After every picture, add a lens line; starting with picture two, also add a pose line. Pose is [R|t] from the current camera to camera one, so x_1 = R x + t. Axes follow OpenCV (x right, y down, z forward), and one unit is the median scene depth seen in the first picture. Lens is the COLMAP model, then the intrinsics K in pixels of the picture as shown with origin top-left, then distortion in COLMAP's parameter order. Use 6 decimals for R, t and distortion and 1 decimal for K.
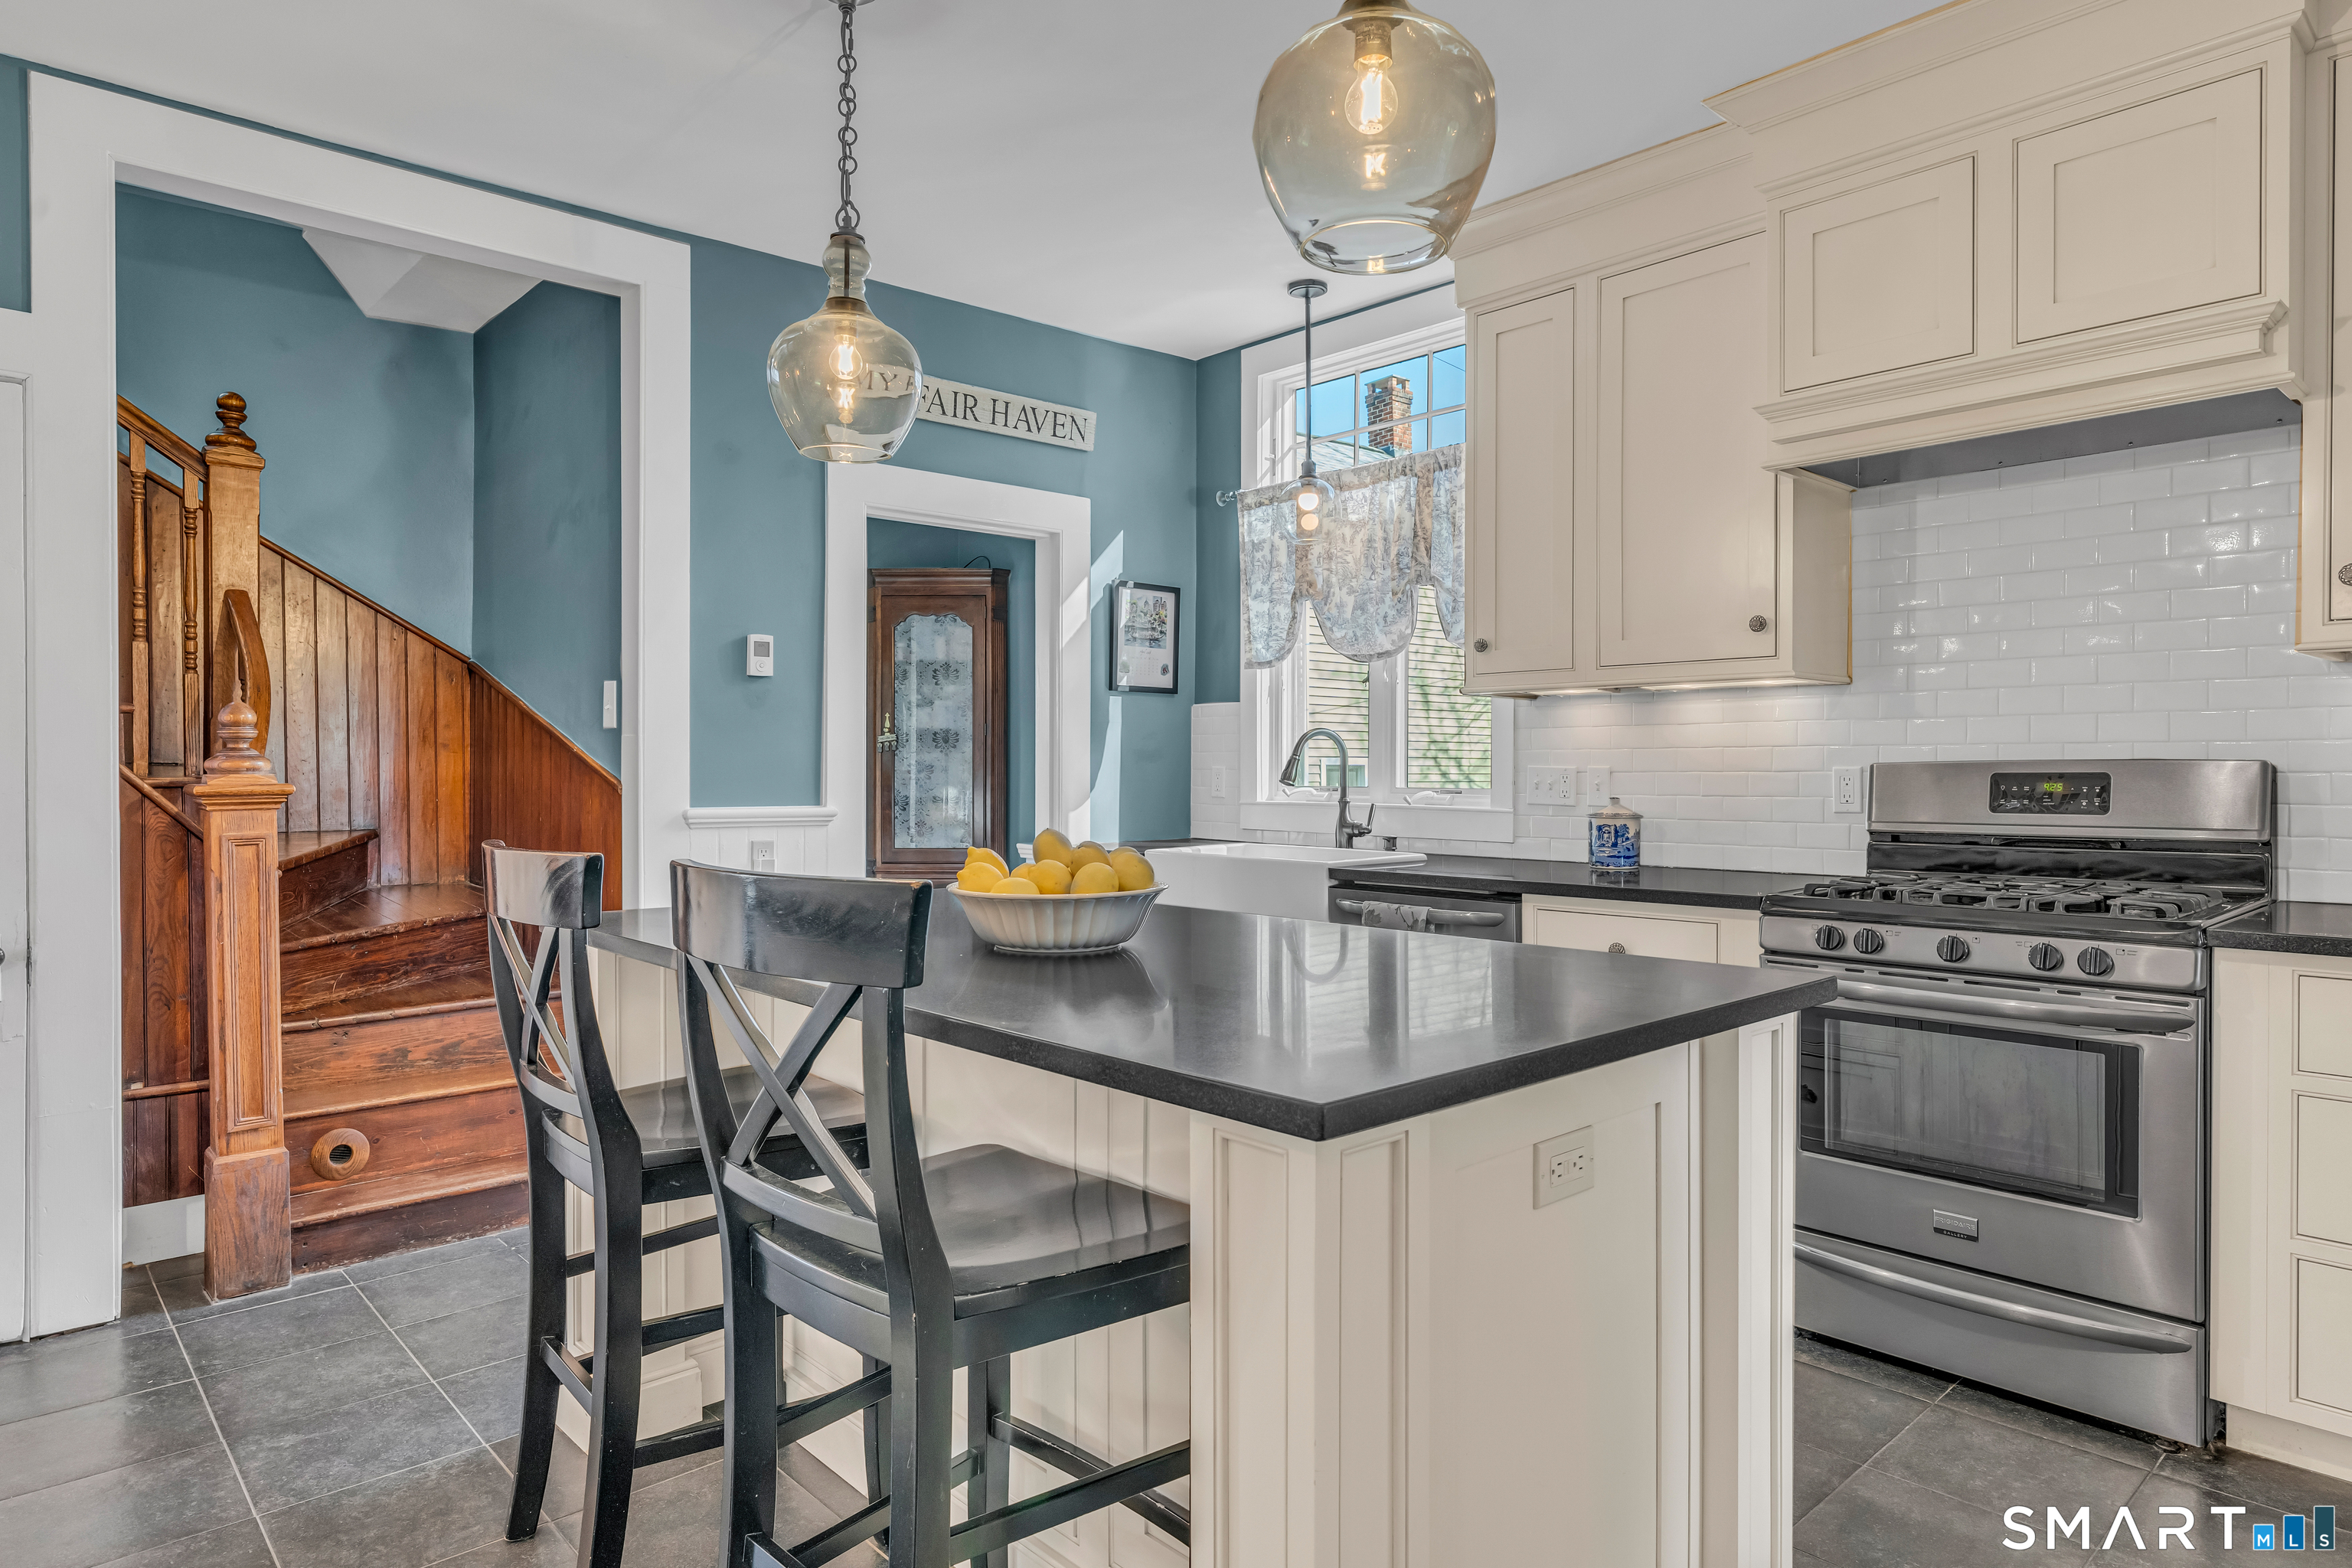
lens RADIAL K [[1378.2, 0, 1176.5], [0, 1378.2, 777.7], [0, 0, 1]] dist [0.014309, -0.000134]
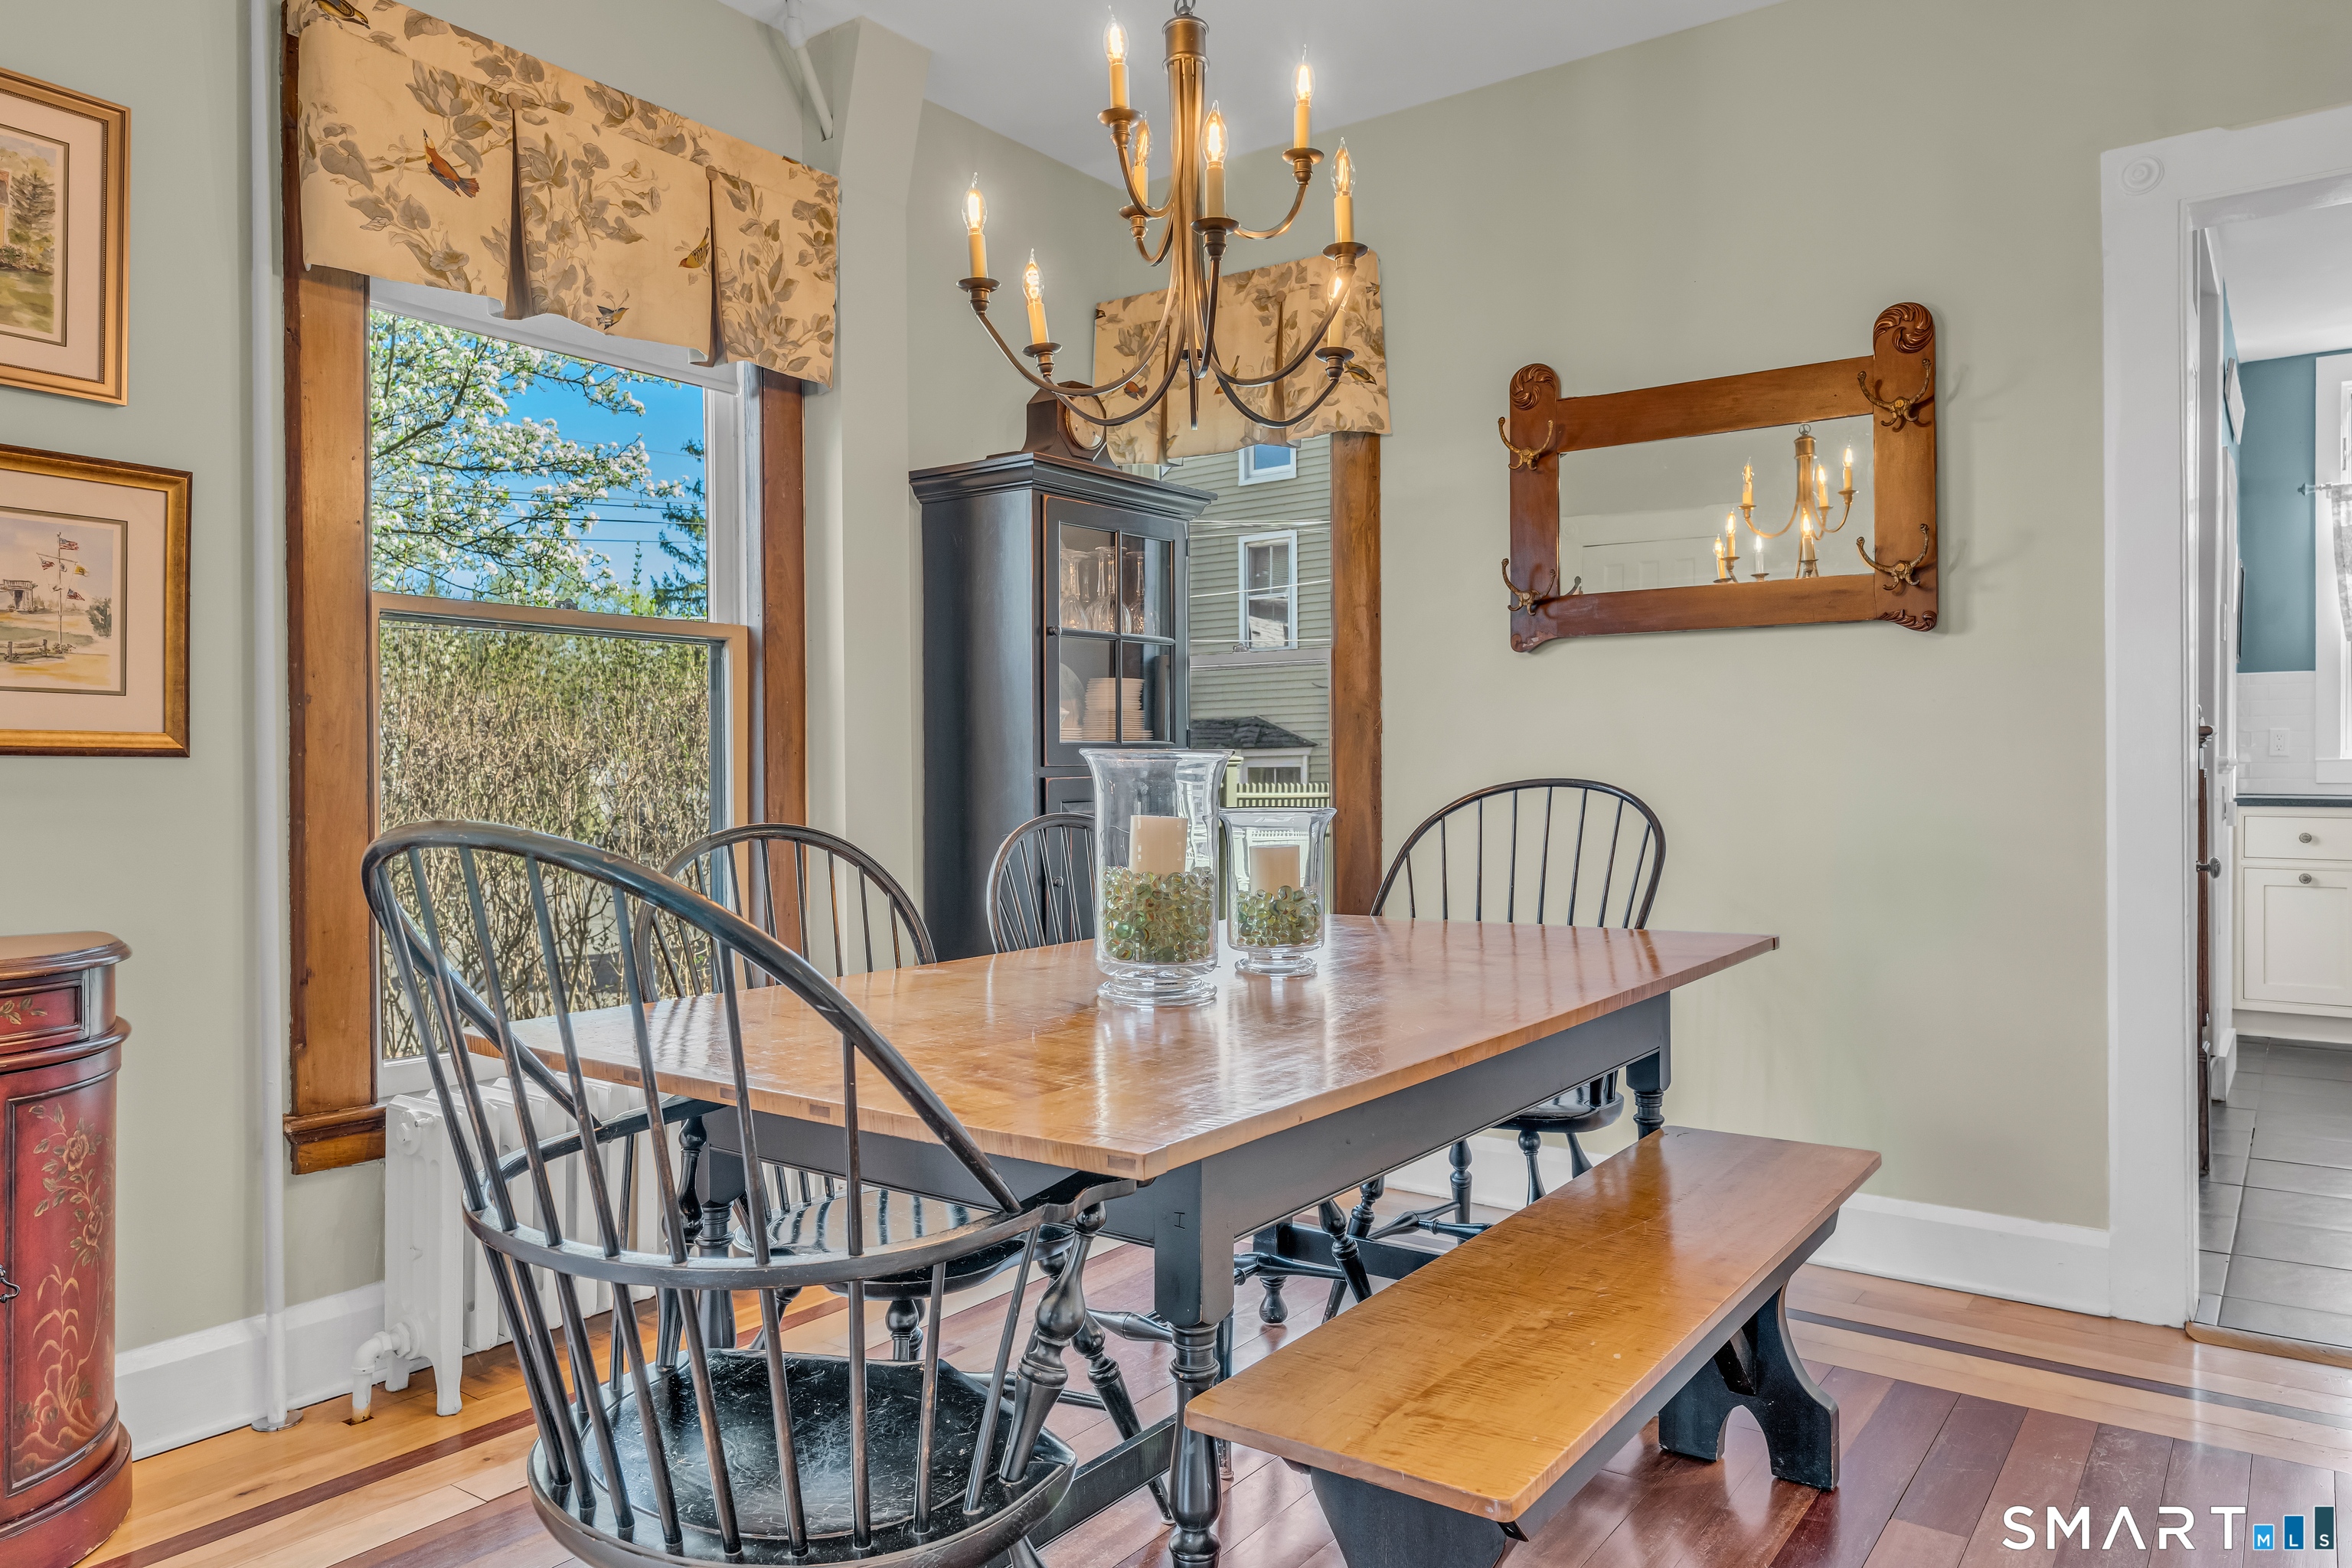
lens RADIAL K [[1544.9, 0, 1179.6], [0, 1544.9, 779.3], [0, 0, 1]] dist [-0.000806, -0.001260]
pose [[0.979612, -0.005114, 0.200832, -1.259267], [0.006011, 0.999974, -0.003857, 0.037852], [-0.200807, 0.004986, 0.979618, -0.044964]]
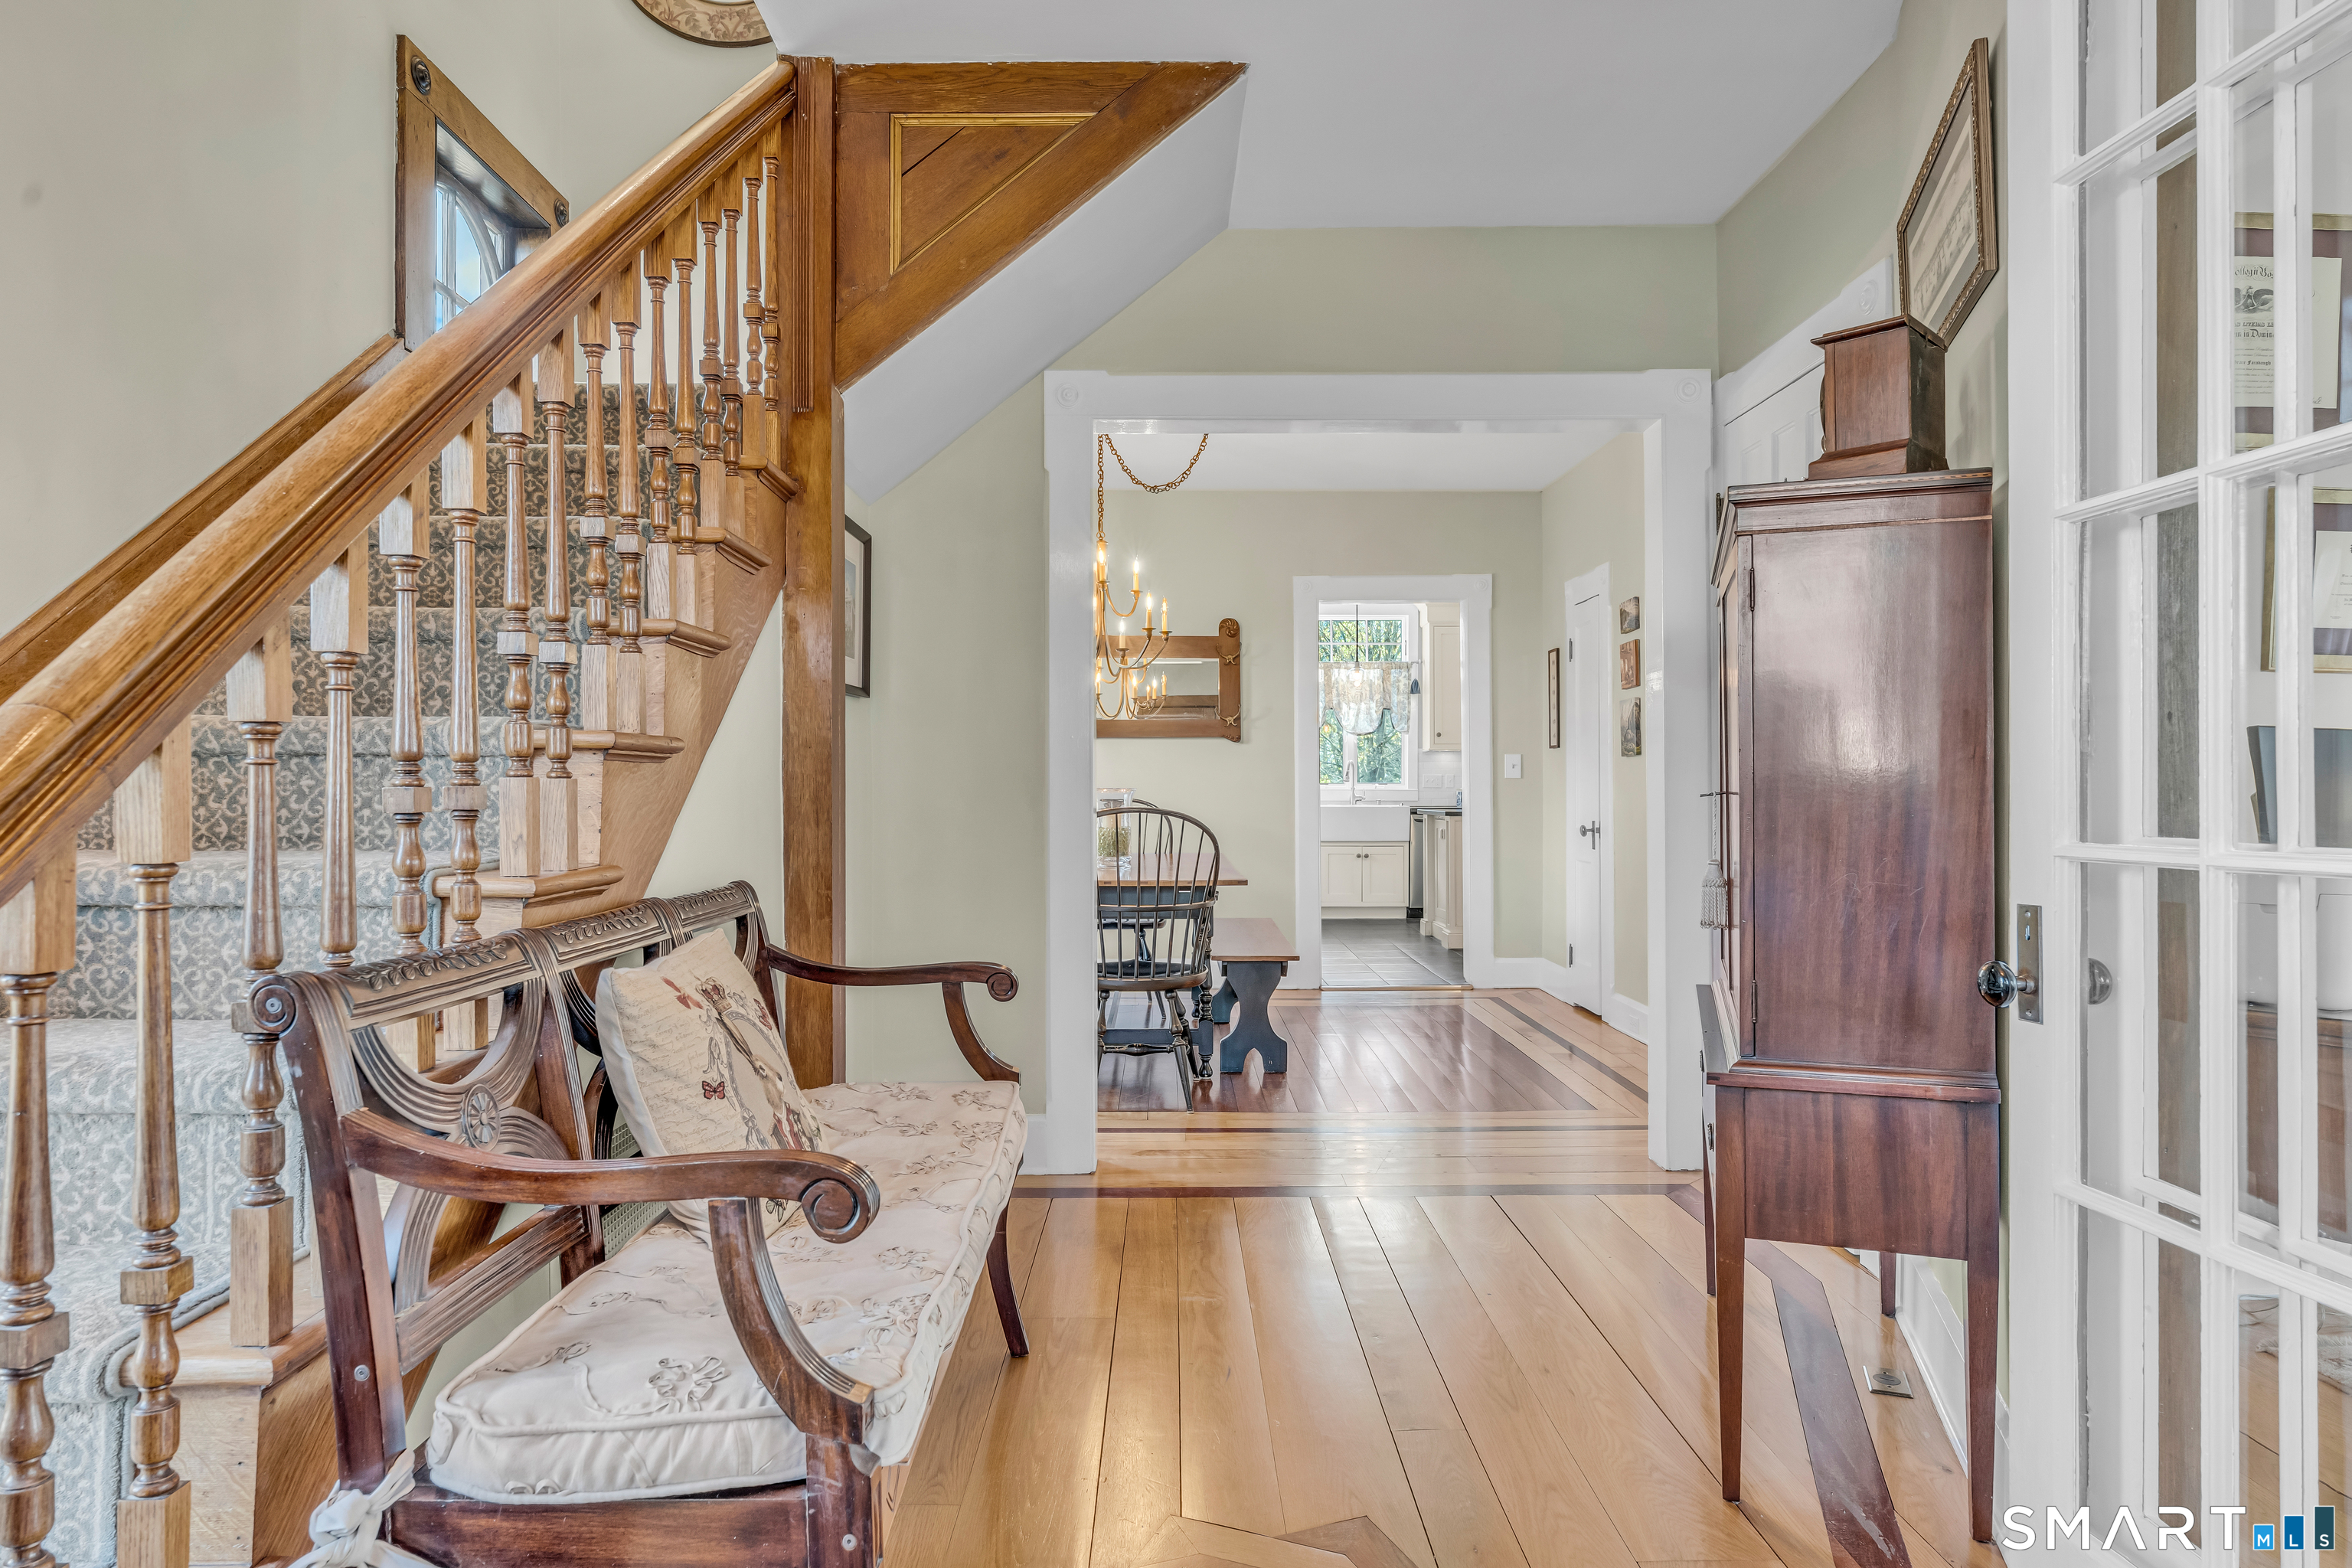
lens RADIAL K [[1329.4, 0, 1174.7], [0, 1329.4, 789.0], [0, 0, 1]] dist [-0.007976, 0.000057]
pose [[0.666800, 0.002953, 0.745231, -2.069201], [0.004983, 0.999952, -0.008420, 0.040650], [-0.745220, 0.009328, 0.666753, -0.461589]]
